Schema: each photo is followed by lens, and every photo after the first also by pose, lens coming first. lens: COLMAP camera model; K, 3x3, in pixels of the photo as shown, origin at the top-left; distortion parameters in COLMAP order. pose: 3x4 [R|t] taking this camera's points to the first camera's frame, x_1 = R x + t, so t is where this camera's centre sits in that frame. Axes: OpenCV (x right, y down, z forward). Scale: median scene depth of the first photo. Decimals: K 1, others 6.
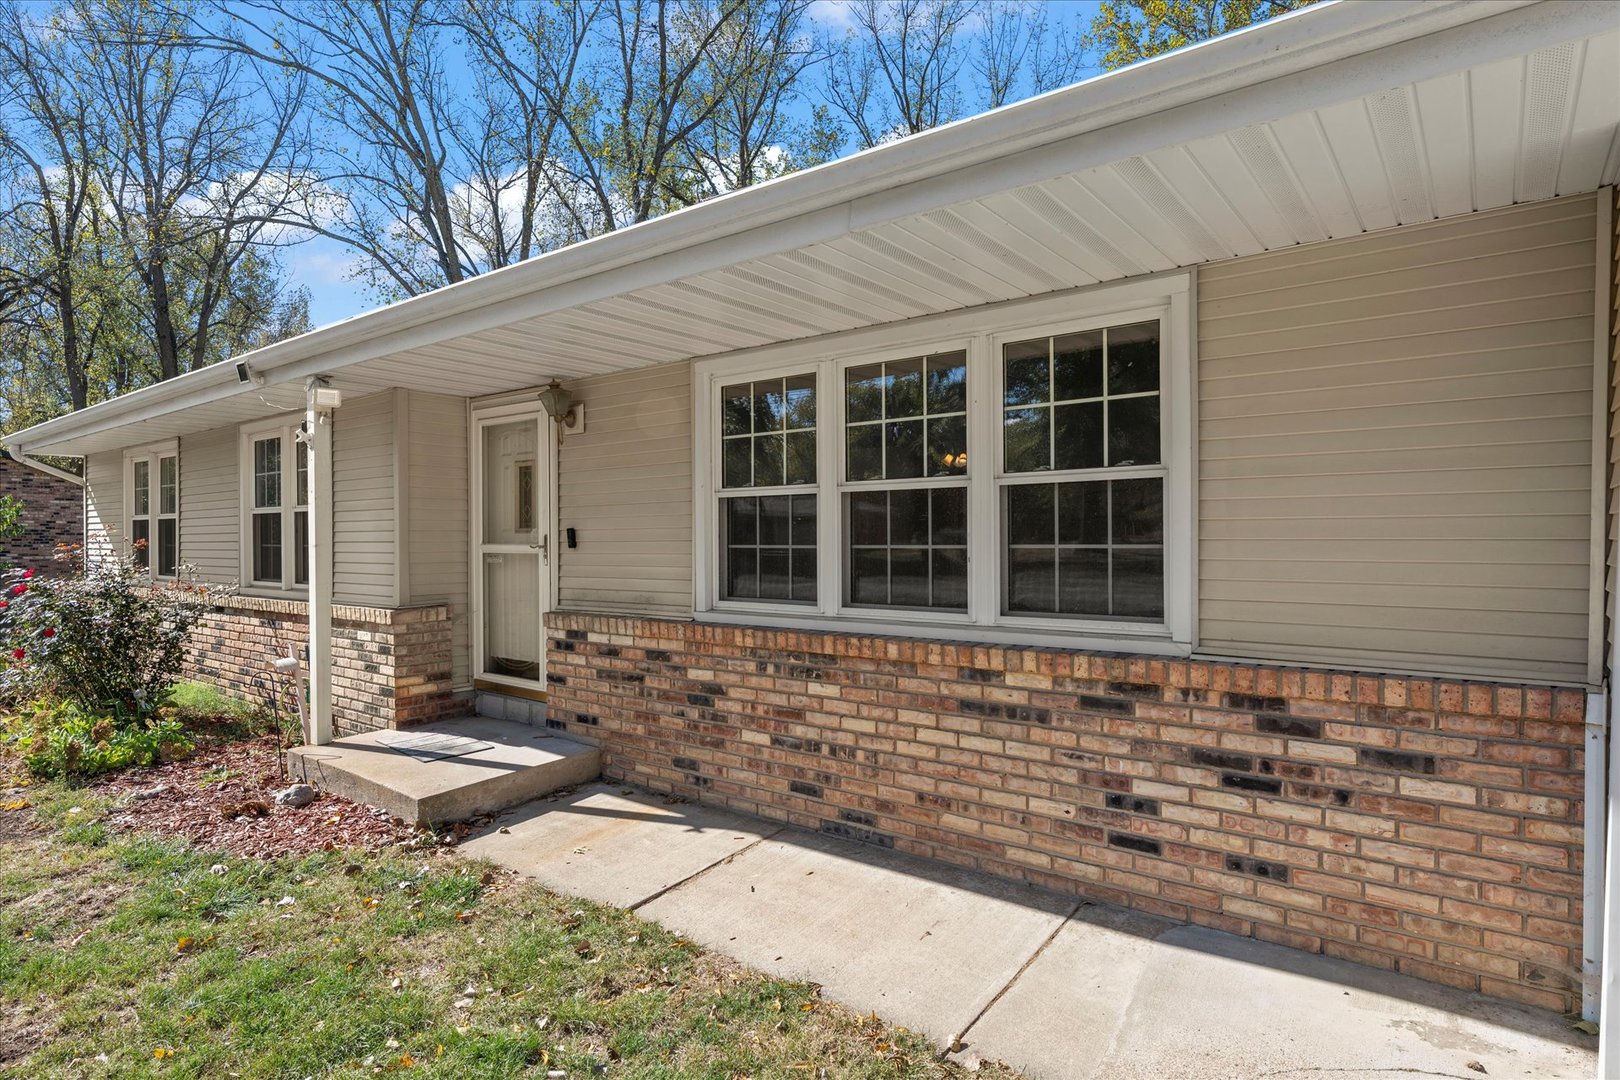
lens RADIAL K [[642.2, 0, 810.0], [0, 642.2, 540.0], [0, 0, 1]] dist [0.000731, 0.000250]
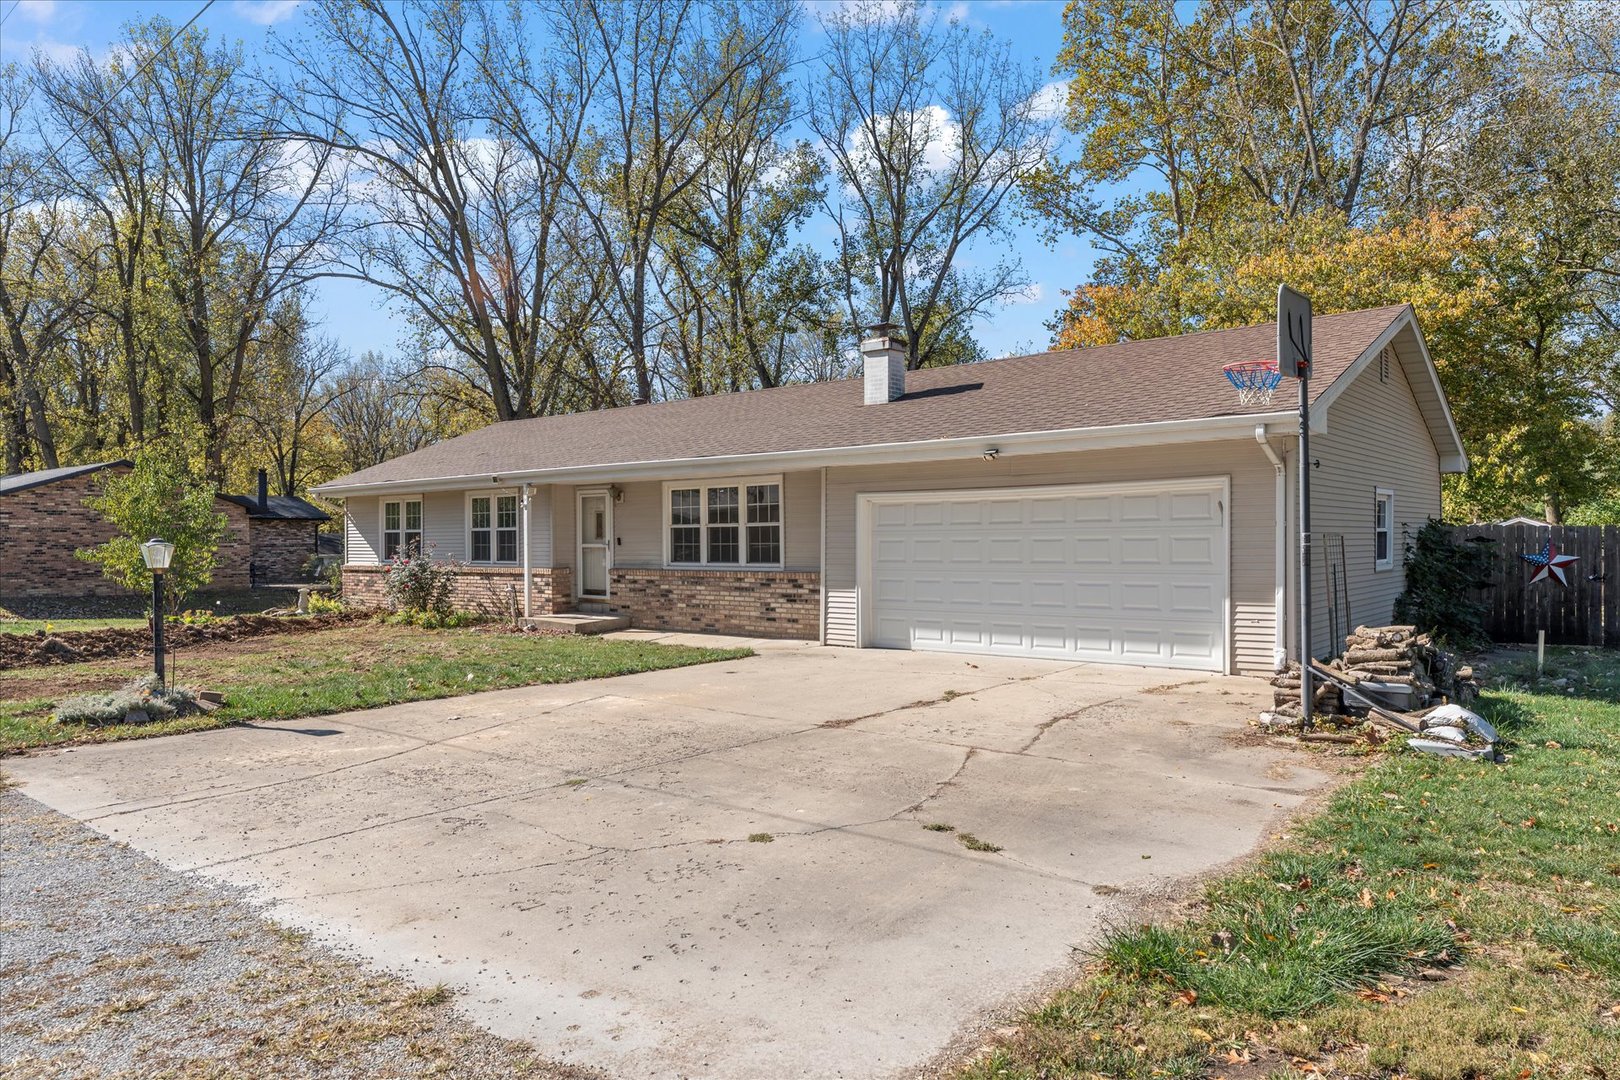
lens RADIAL K [[731.0, 0, 807.7], [0, 731.0, 537.8], [0, 0, 1]] dist [0.000568, -0.000339]
pose [[0.999550, -0.004433, -0.029676, 0.548238], [0.004426, 0.999990, -0.000307, -0.014209], [0.029677, 0.000176, 0.999560, -2.187447]]
